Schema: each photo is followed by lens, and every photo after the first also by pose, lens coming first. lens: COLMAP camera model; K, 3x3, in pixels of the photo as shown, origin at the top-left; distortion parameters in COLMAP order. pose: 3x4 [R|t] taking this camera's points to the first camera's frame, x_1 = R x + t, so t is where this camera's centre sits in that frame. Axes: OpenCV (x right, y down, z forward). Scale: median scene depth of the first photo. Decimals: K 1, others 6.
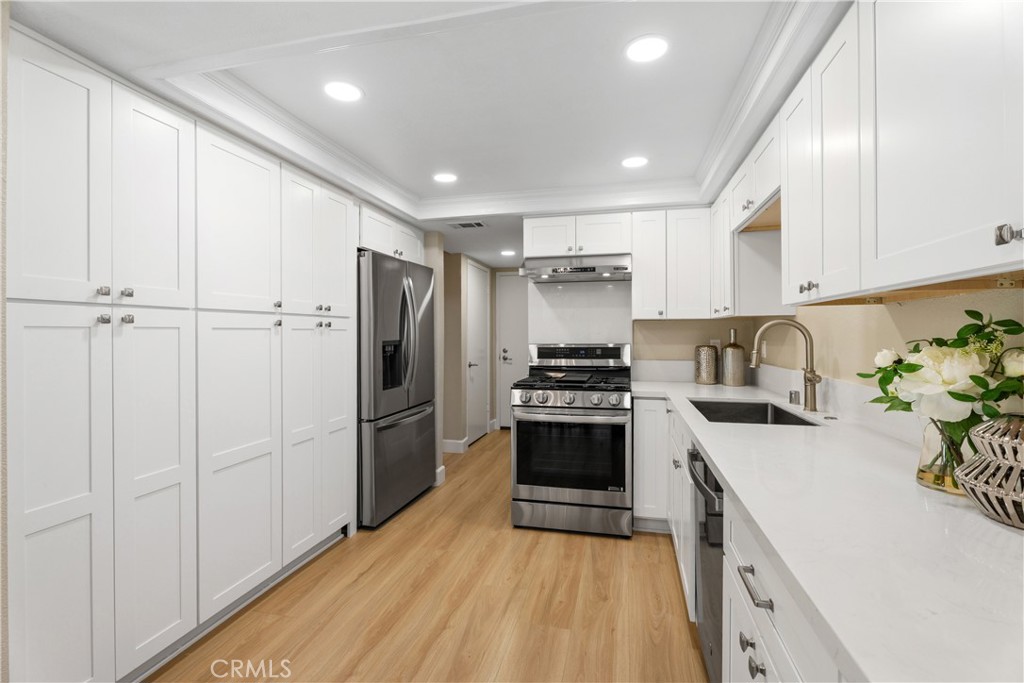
lens RADIAL K [[461.9, 0, 509.0], [0, 461.9, 339.4], [0, 0, 1]] dist [-0.003366, 0.000307]
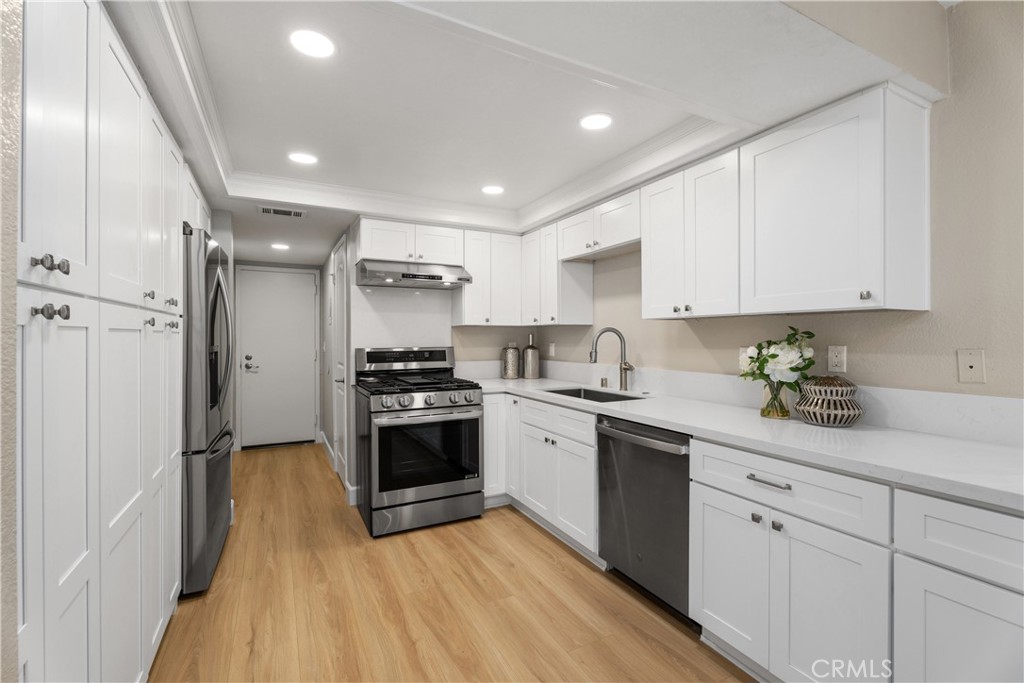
lens RADIAL K [[461.9, 0, 489.4], [0, 461.9, 342.6], [0, 0, 1]] dist [-0.003366, 0.000307]
pose [[0.753511, -0.004367, 0.657421, -0.445296], [0.006245, 0.999980, -0.000516, 0.000063], [-0.657406, 0.004495, 0.753523, 0.115388]]
